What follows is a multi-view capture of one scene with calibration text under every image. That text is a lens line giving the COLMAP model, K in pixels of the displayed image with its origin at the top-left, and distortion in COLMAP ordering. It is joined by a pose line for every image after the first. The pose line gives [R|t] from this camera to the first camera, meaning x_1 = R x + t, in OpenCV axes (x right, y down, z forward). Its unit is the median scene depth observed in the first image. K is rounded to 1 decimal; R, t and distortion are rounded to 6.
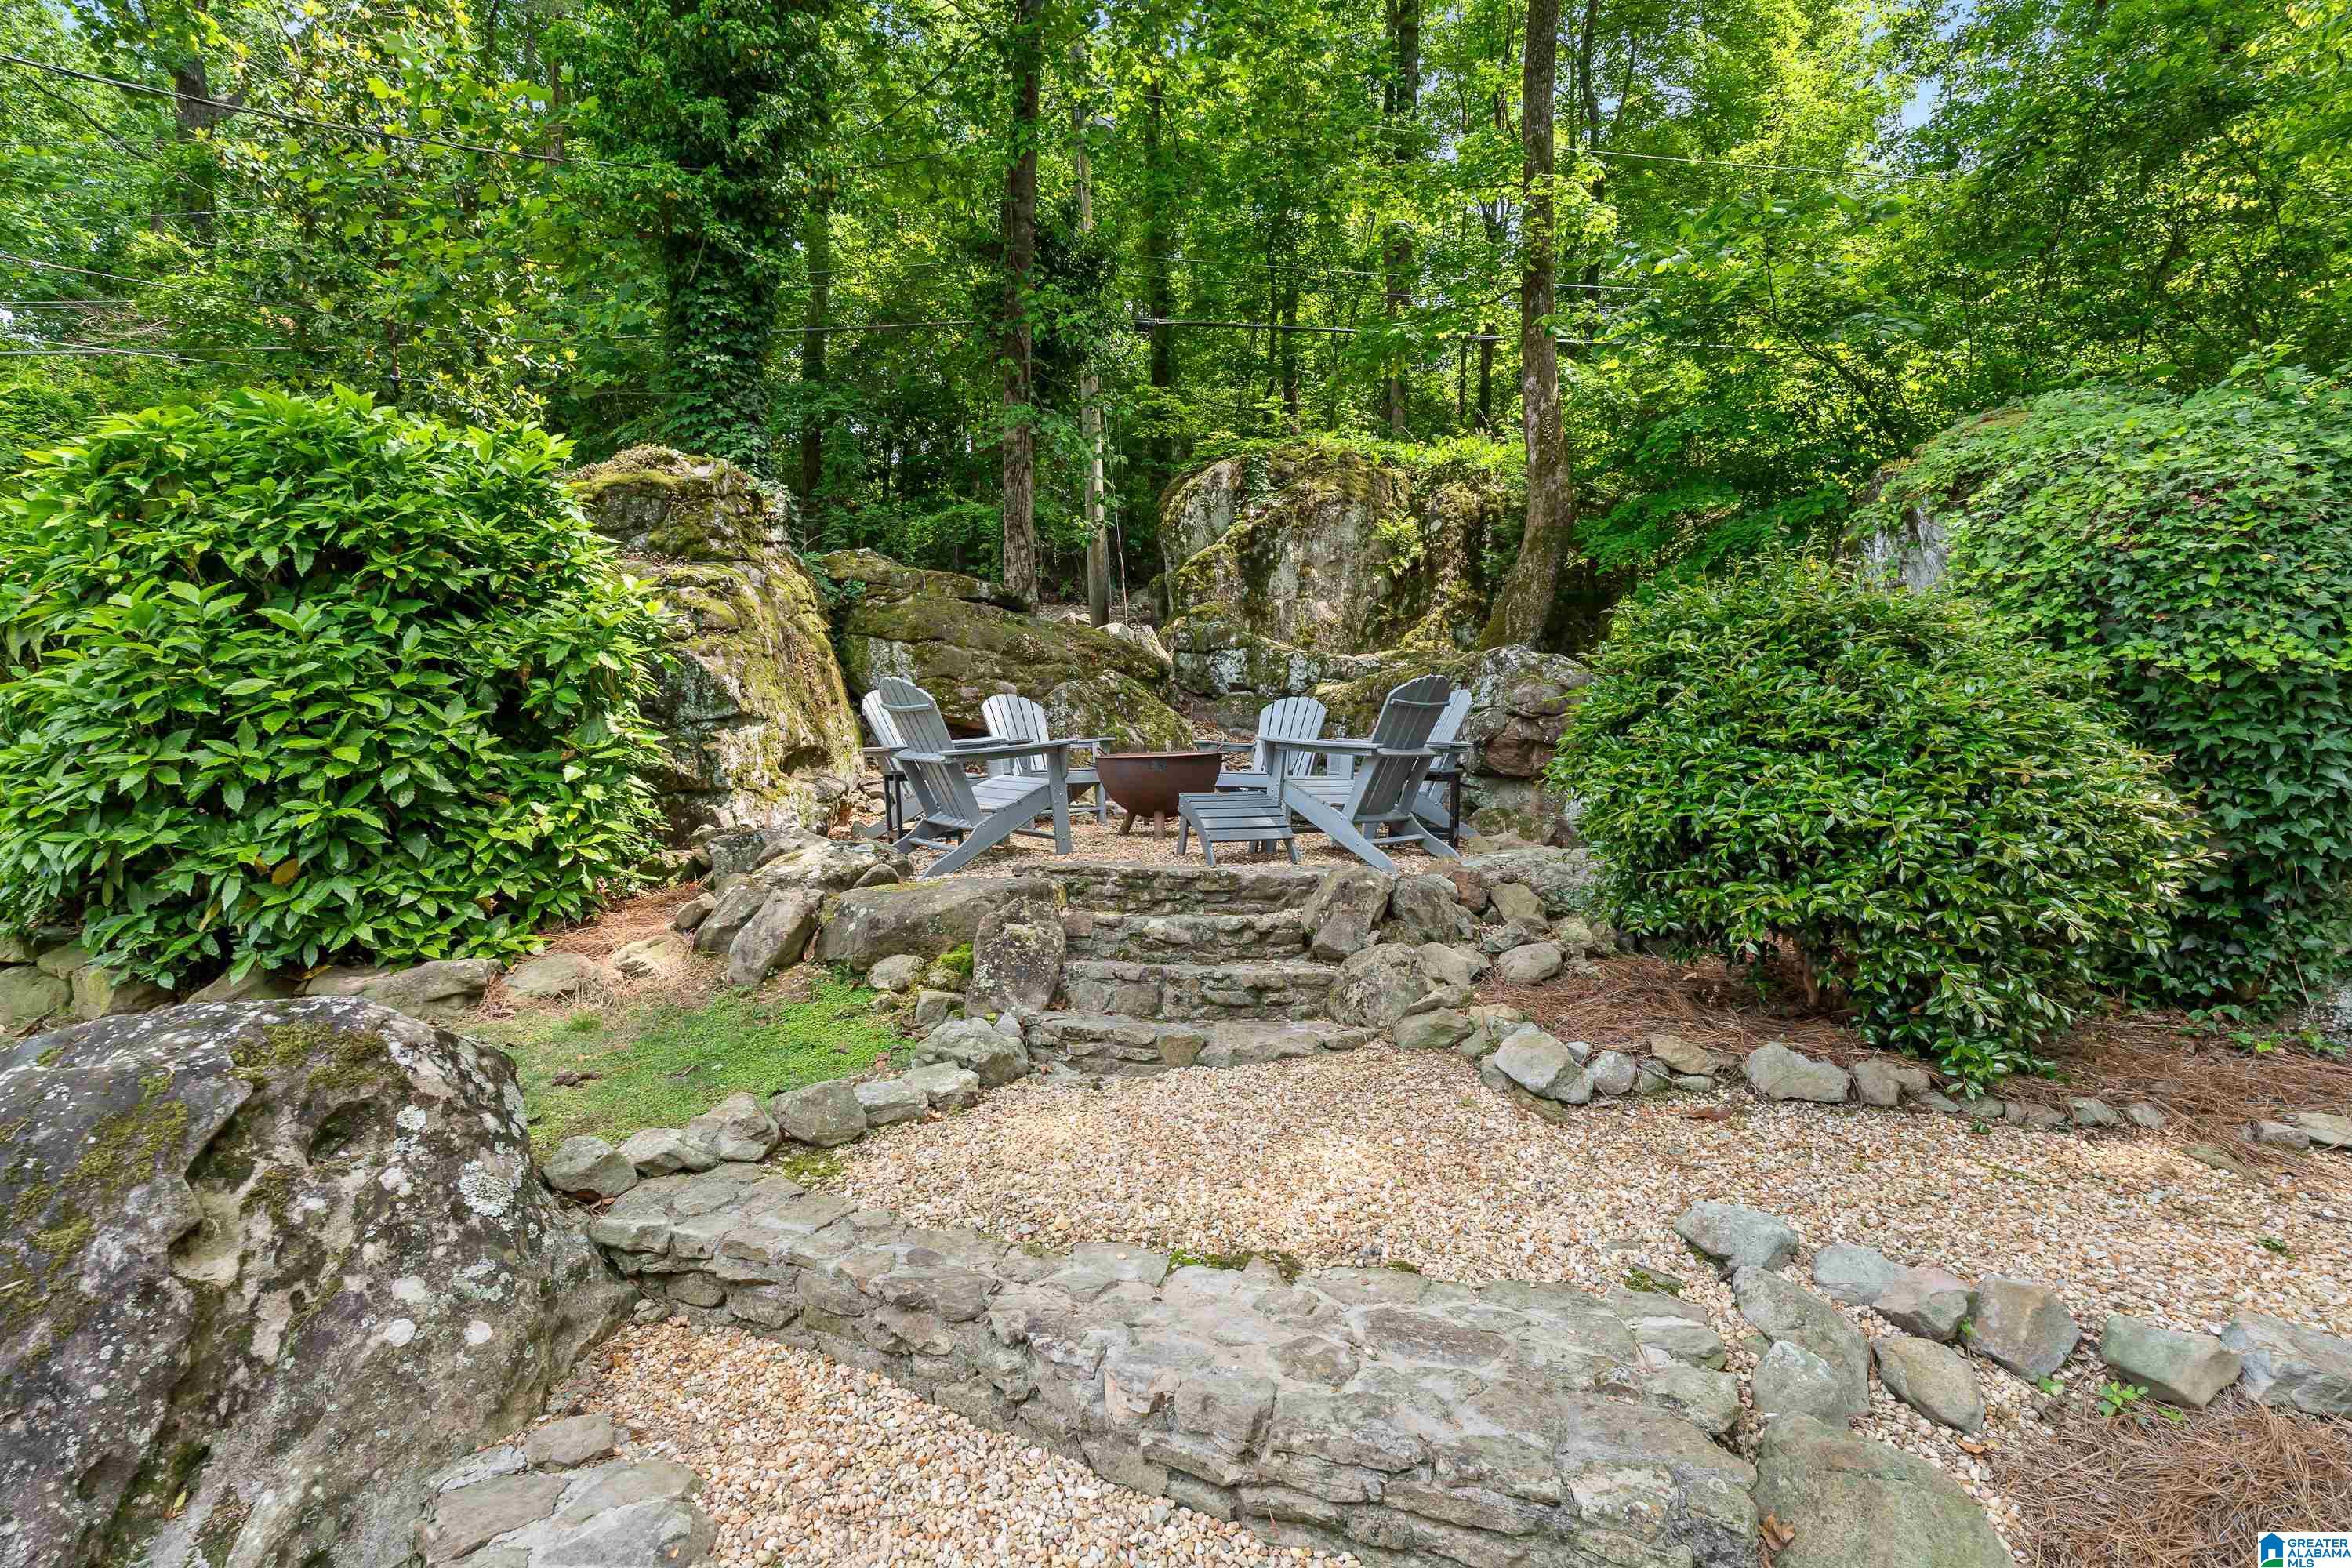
lens RADIAL K [[1097.6, 0, 1176.0], [0, 1097.6, 784.0], [0, 0, 1]] dist [-0.003284, -0.000804]
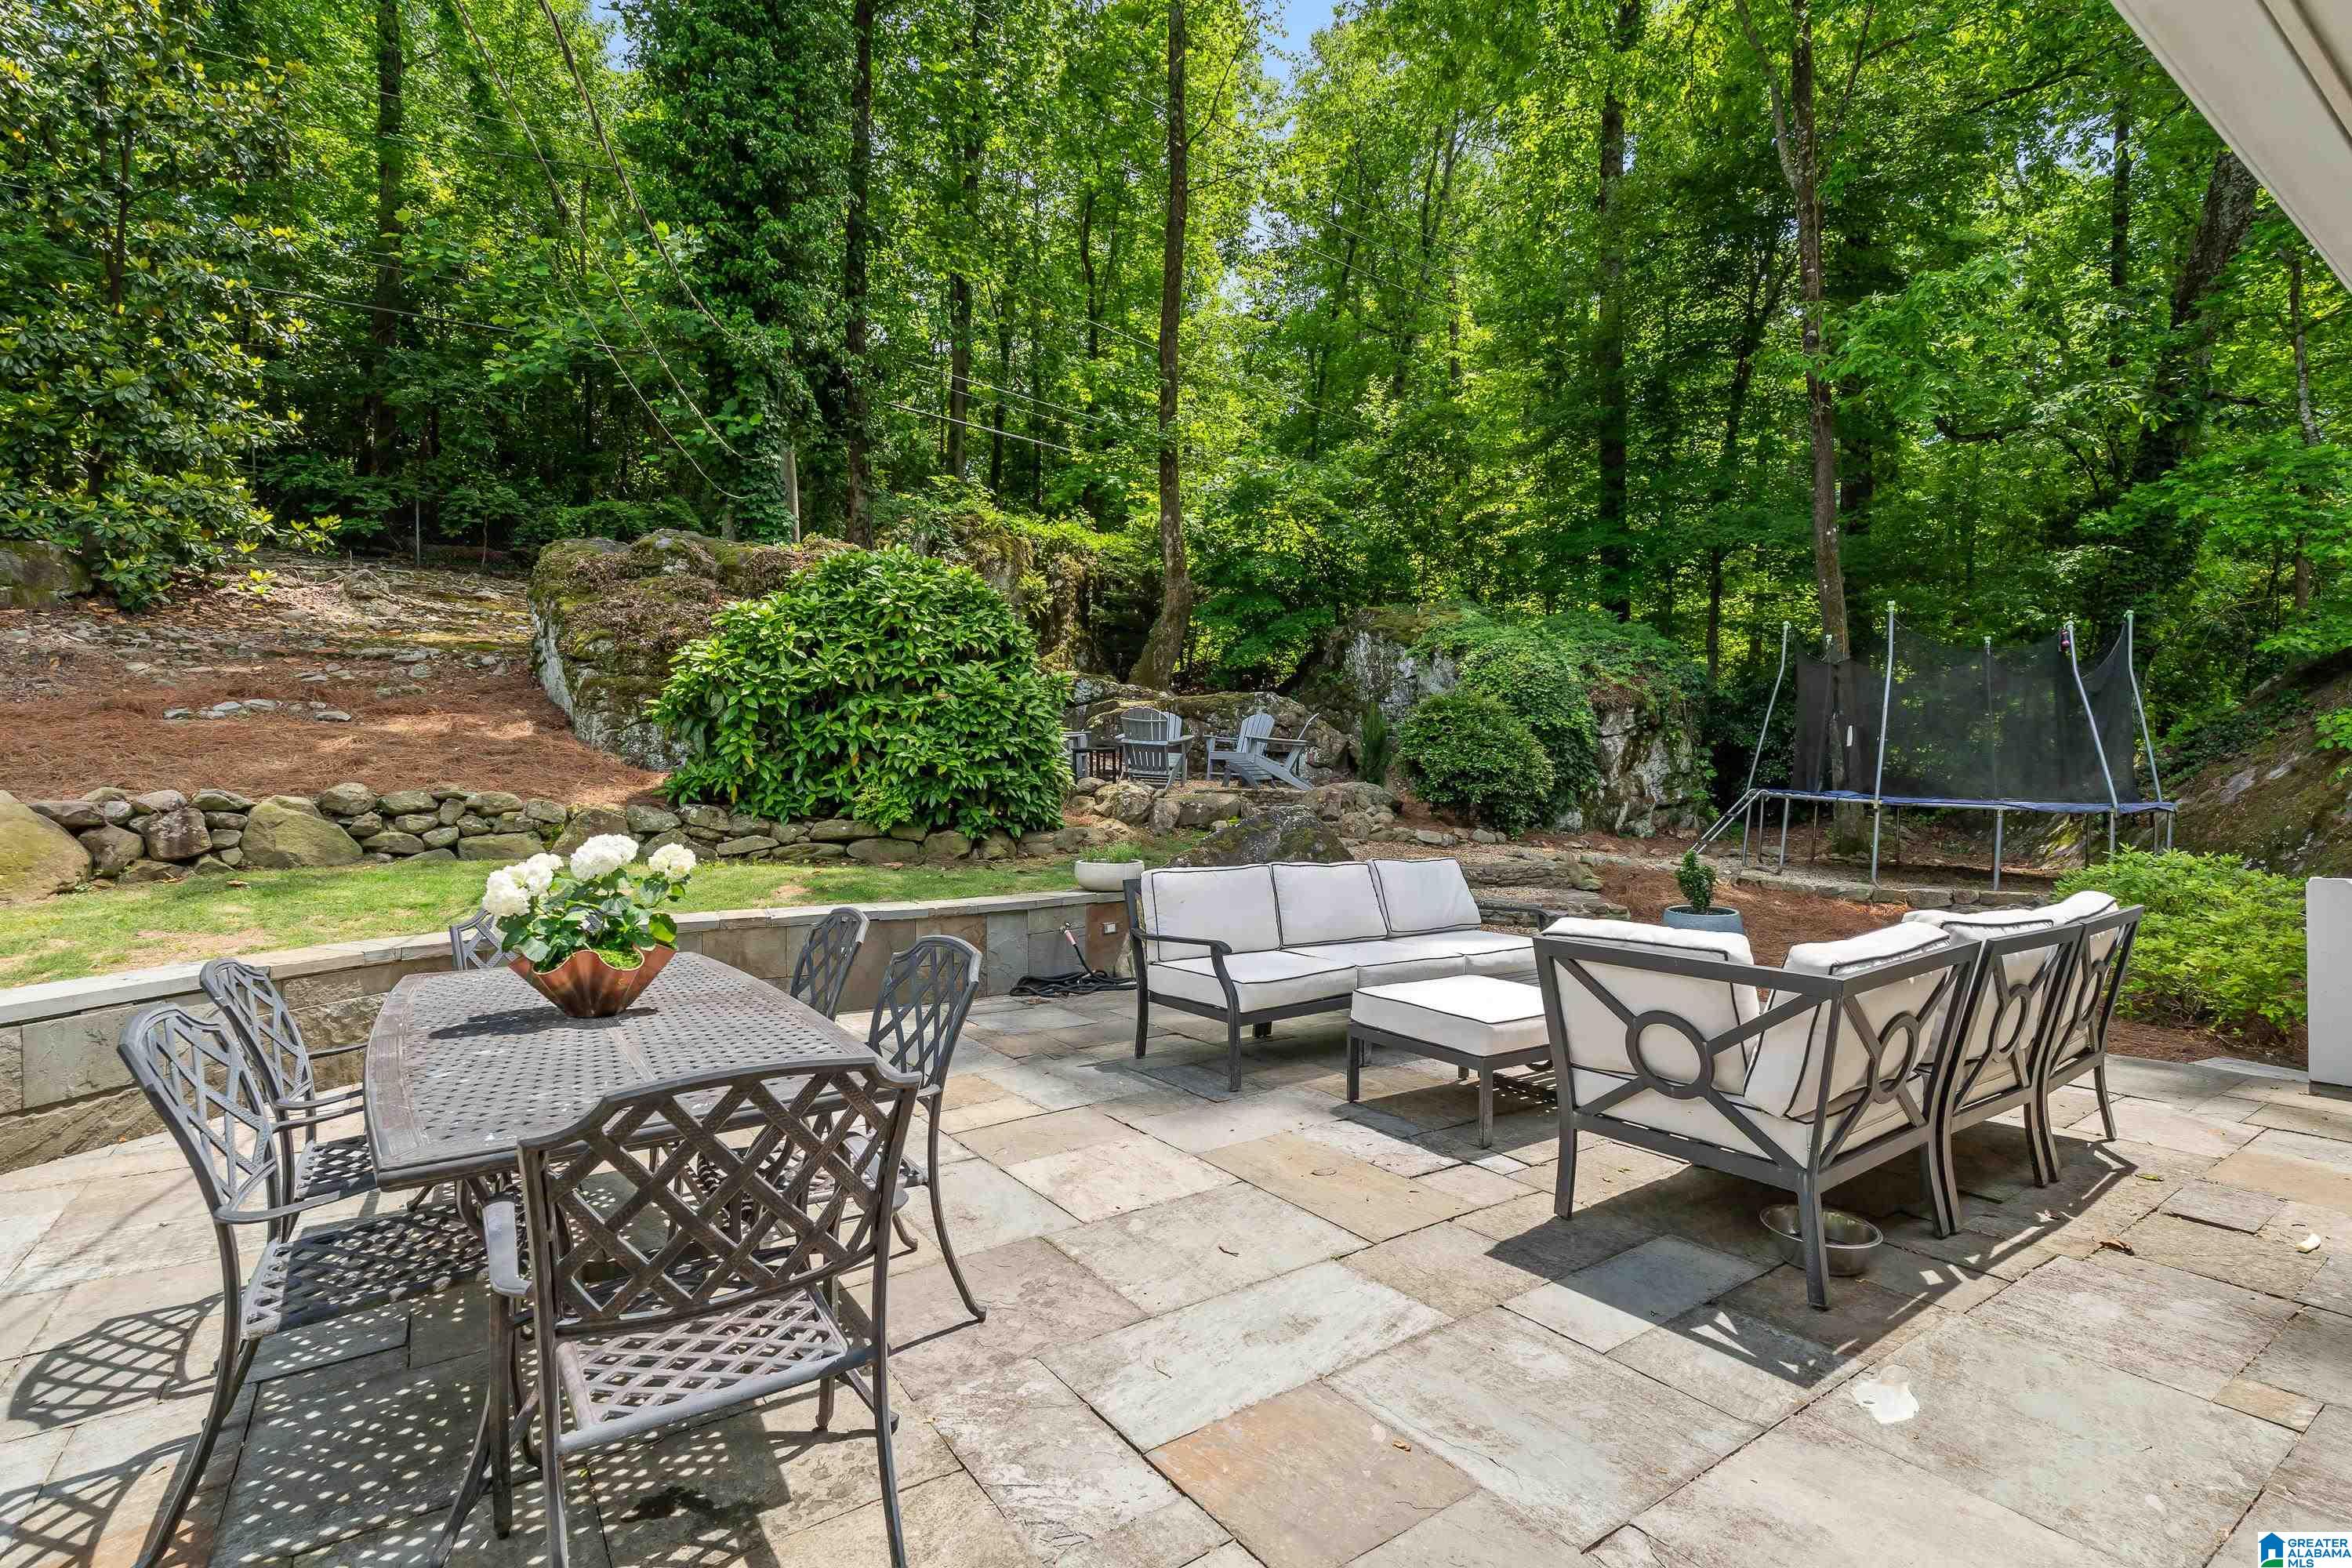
lens RADIAL K [[1097.6, 0, 1176.0], [0, 1097.6, 784.0], [0, 0, 1]] dist [-0.003284, -0.000804]
pose [[0.809917, -0.006762, 0.586506, -0.511411], [-0.002443, 0.999886, 0.014902, 0.008948], [-0.586540, -0.013502, 0.809808, -0.285008]]
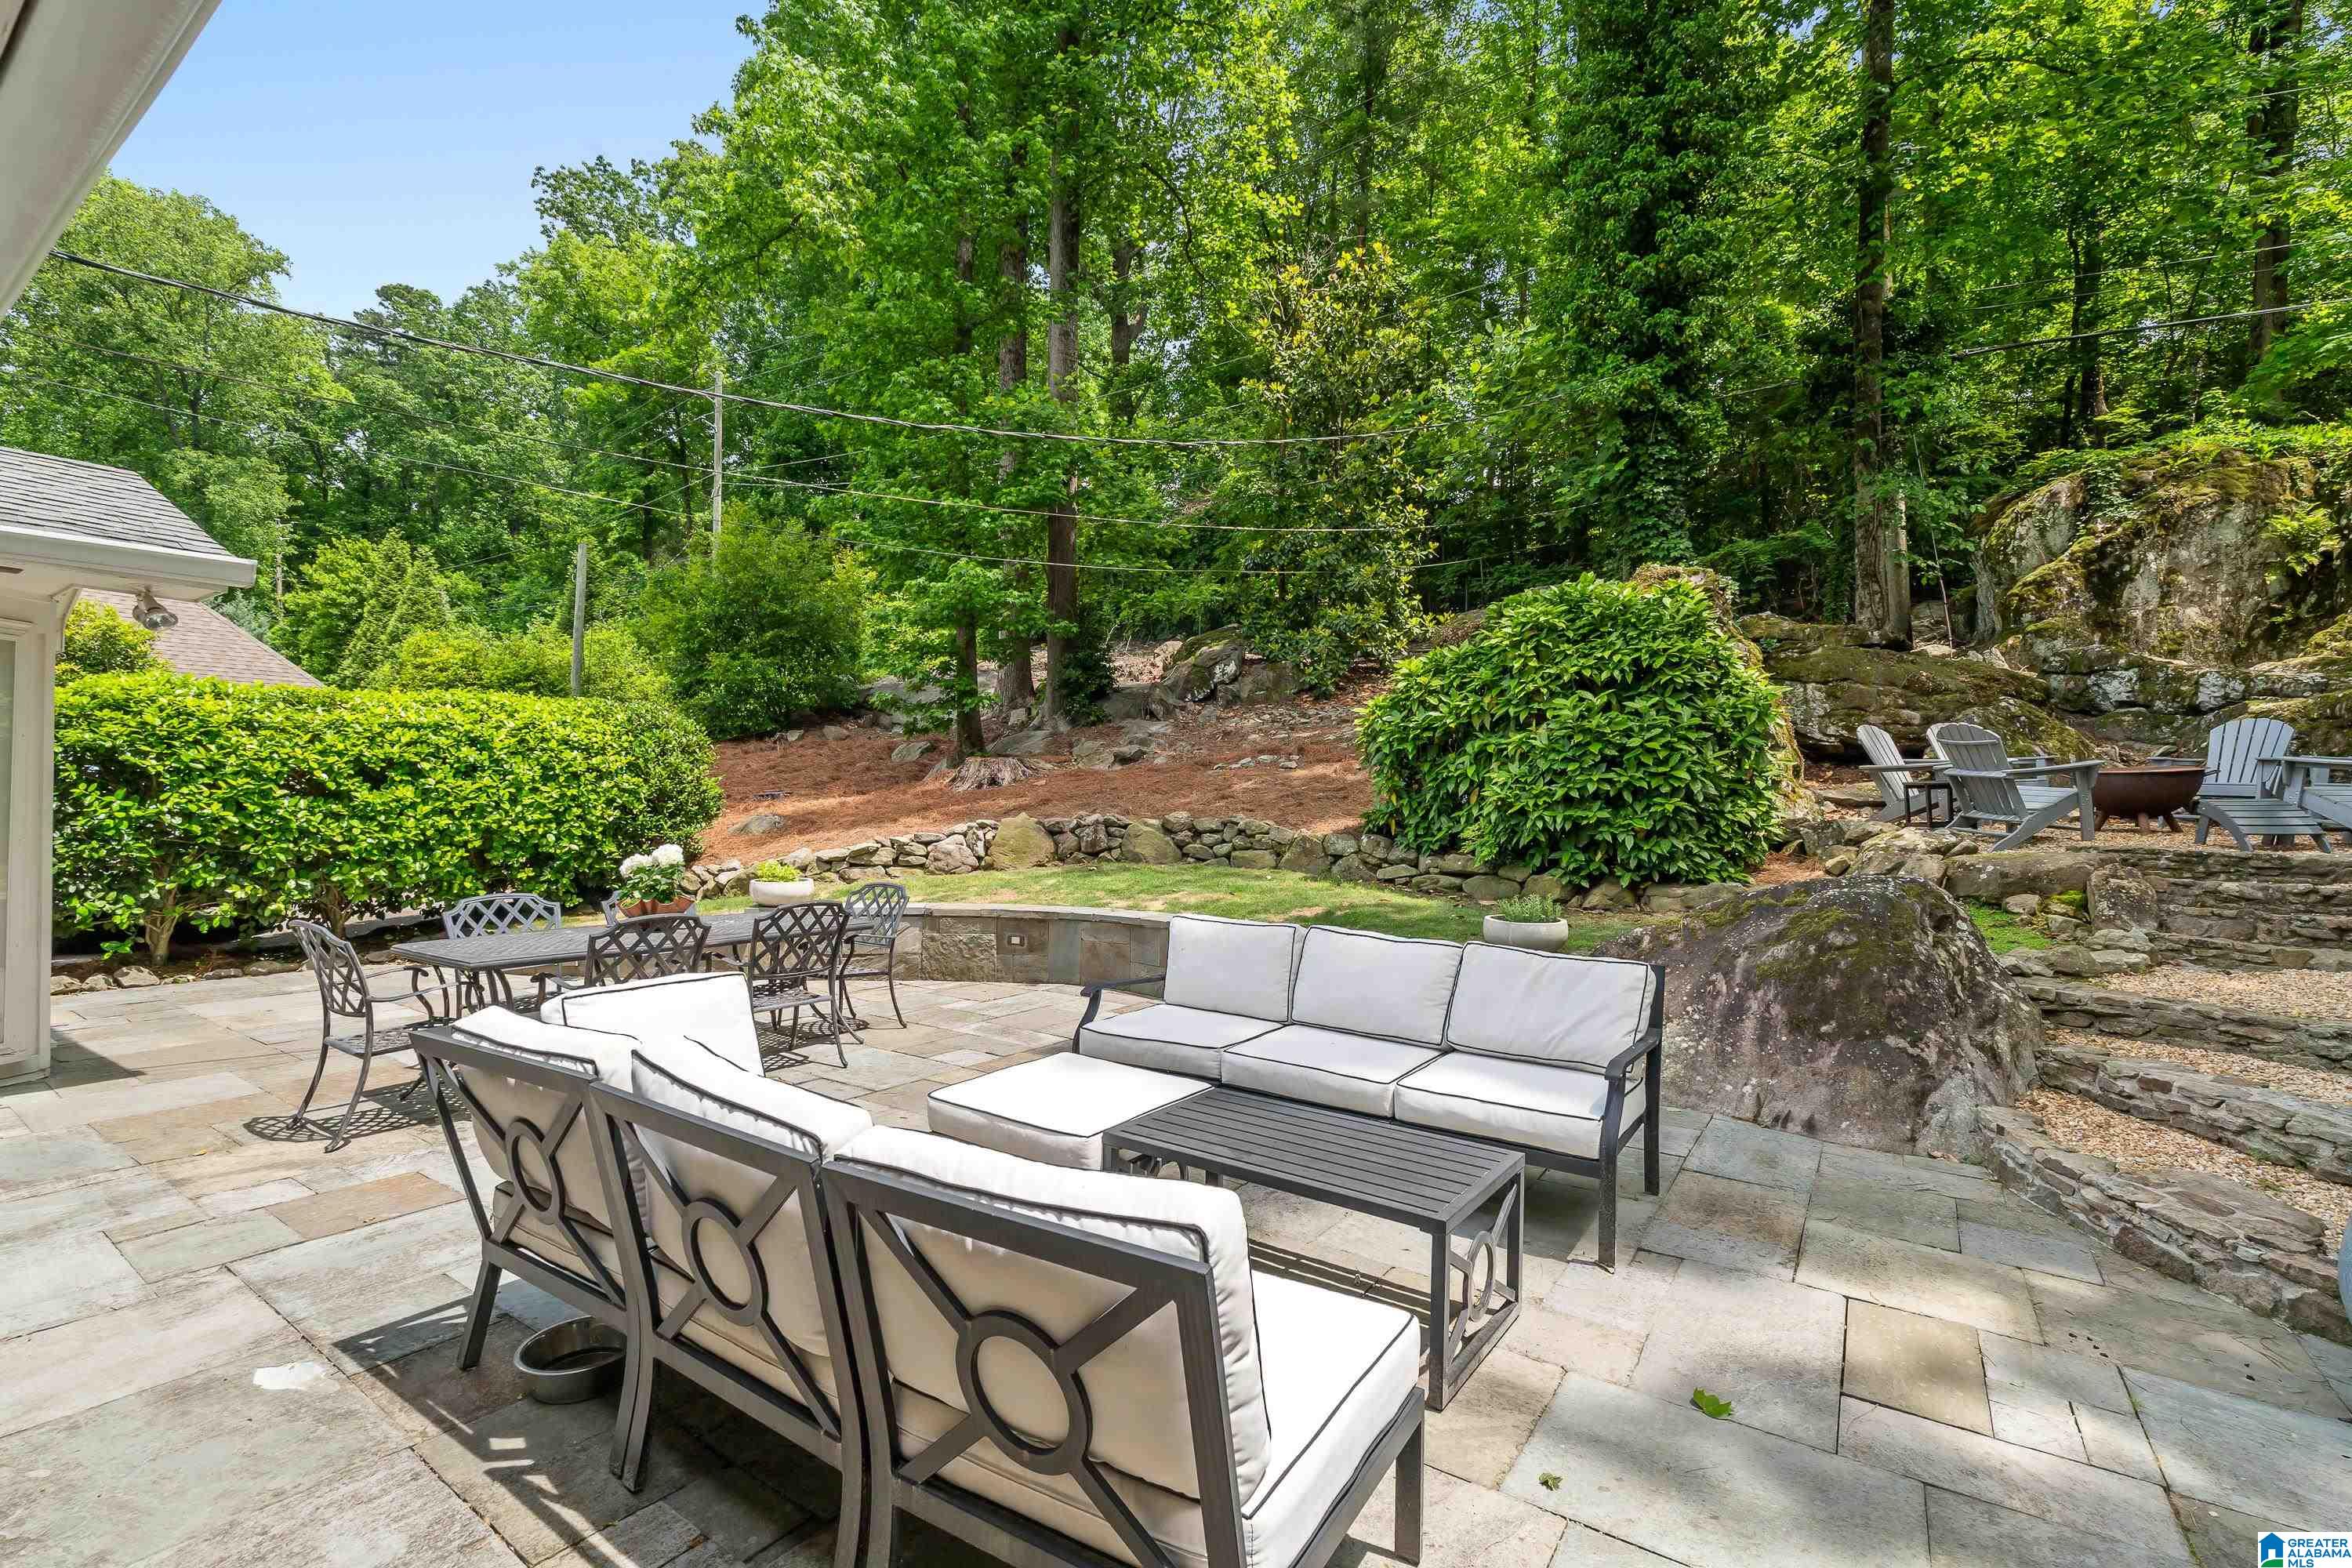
lens RADIAL K [[1039.2, 0, 1165.2], [0, 1039.2, 783.4], [0, 0, 1]] dist [-0.006378, 0.000408]
pose [[0.837094, 0.002285, -0.547054, -0.134003], [-0.005820, 0.999972, -0.004728, 0.000745], [0.547028, 0.007141, 0.837084, -0.283881]]
